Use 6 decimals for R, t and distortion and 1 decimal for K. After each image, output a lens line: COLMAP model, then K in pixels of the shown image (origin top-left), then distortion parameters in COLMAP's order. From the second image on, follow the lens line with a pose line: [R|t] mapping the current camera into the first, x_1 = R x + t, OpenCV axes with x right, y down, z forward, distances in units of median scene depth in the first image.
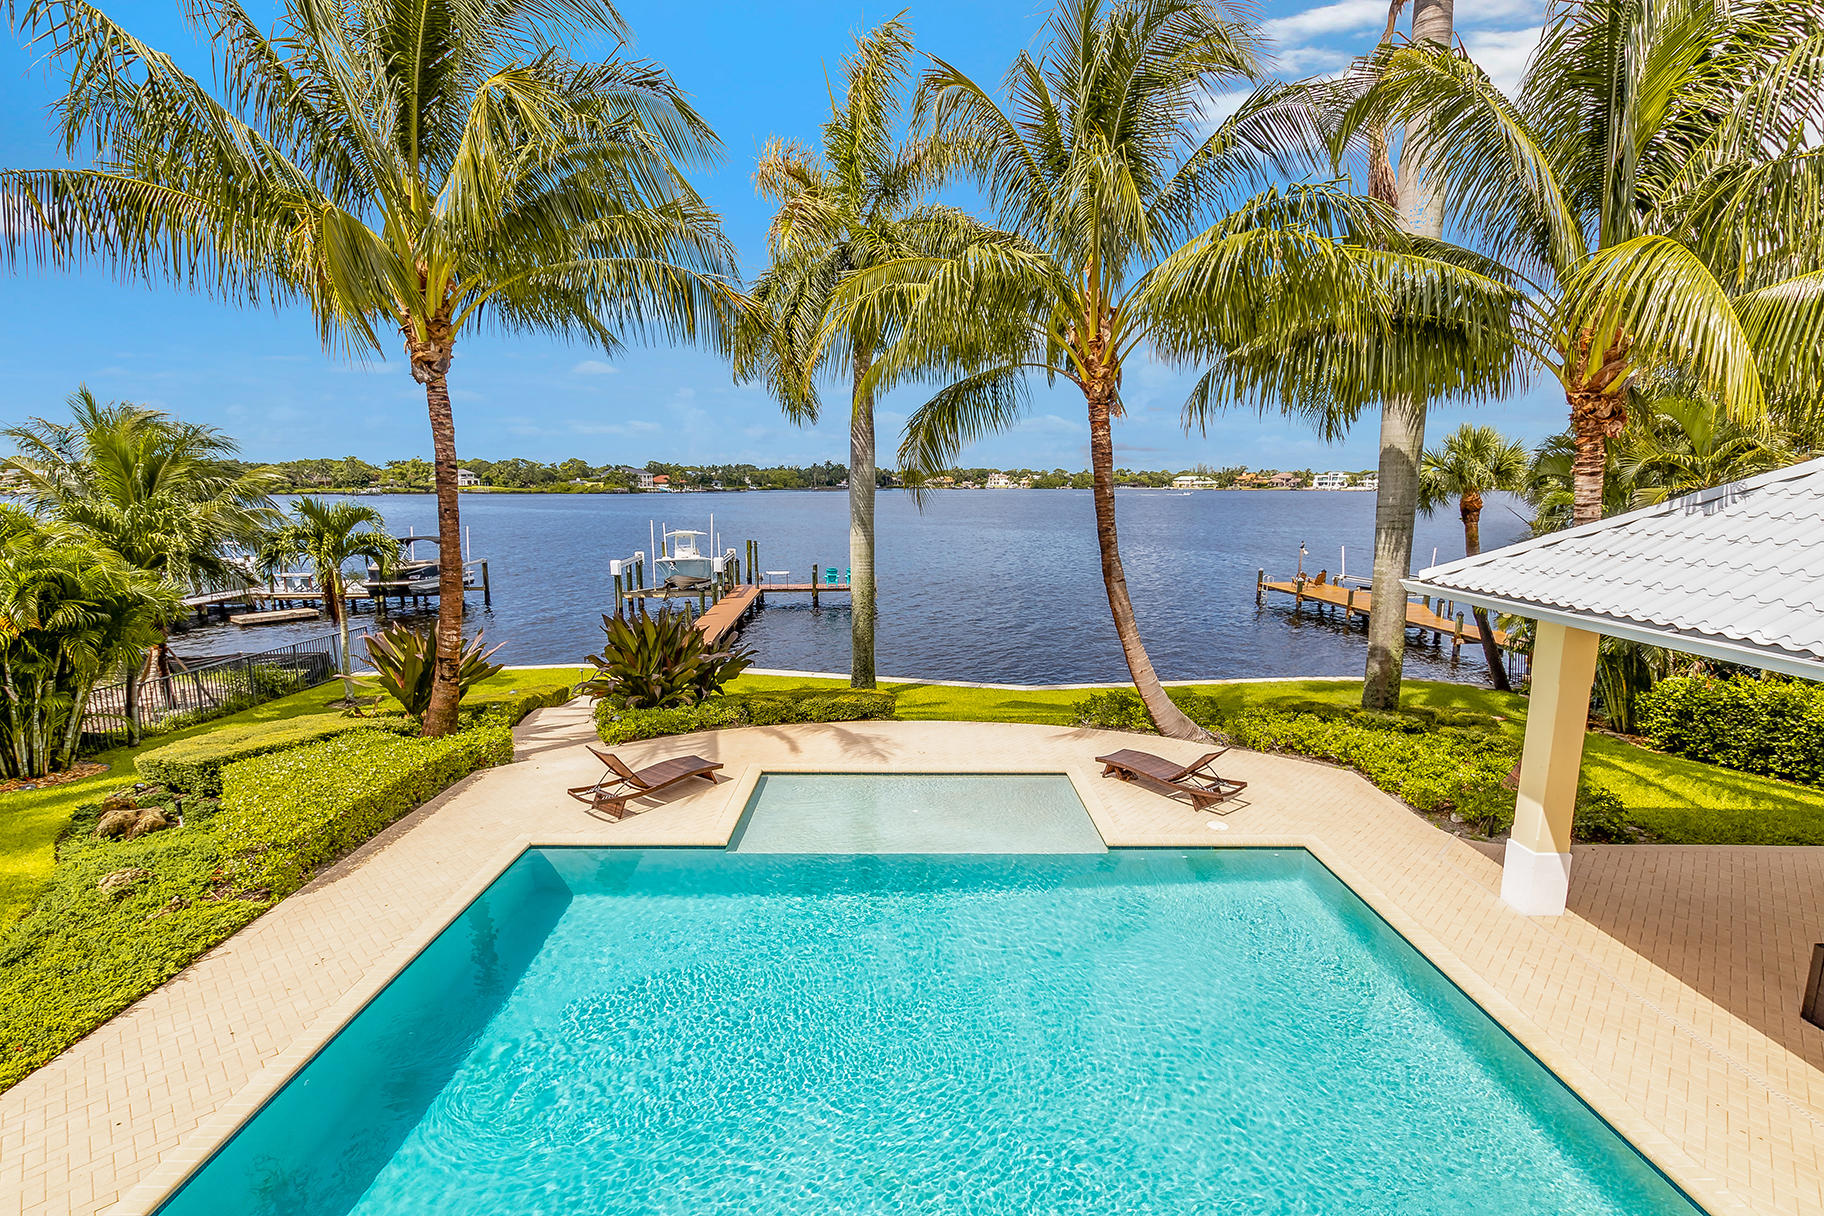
lens RADIAL K [[828.7, 0, 912.1], [0, 828.7, 596.5], [0, 0, 1]] dist [0.002435, -0.000712]
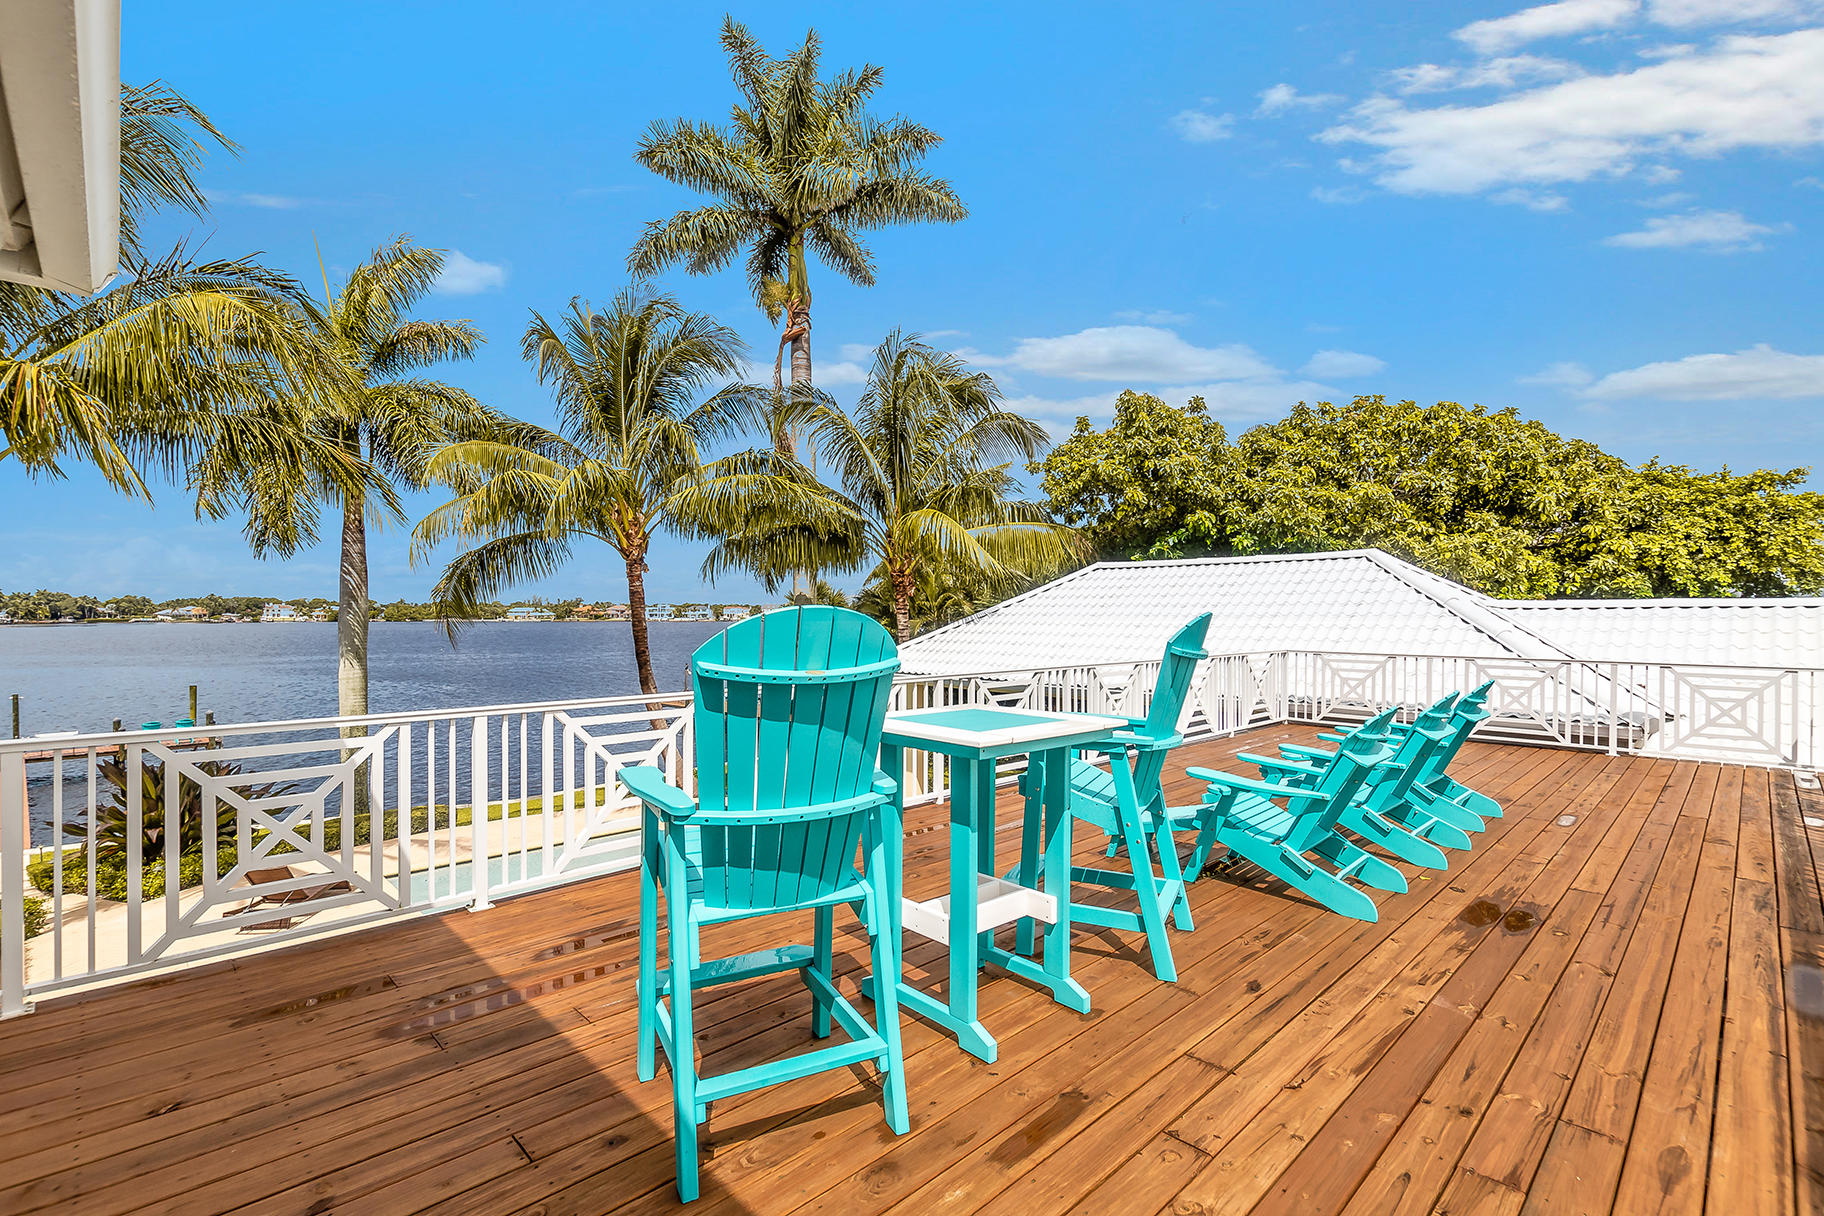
lens RADIAL K [[828.7, 0, 905.2], [0, 828.7, 601.8], [0, 0, 1]] dist [0.002435, -0.000712]
pose [[0.717637, 0.009124, 0.696358, -0.433183], [0.095534, 0.989172, -0.111413, 0.033582], [-0.689834, 0.146480, 0.708995, -0.315408]]
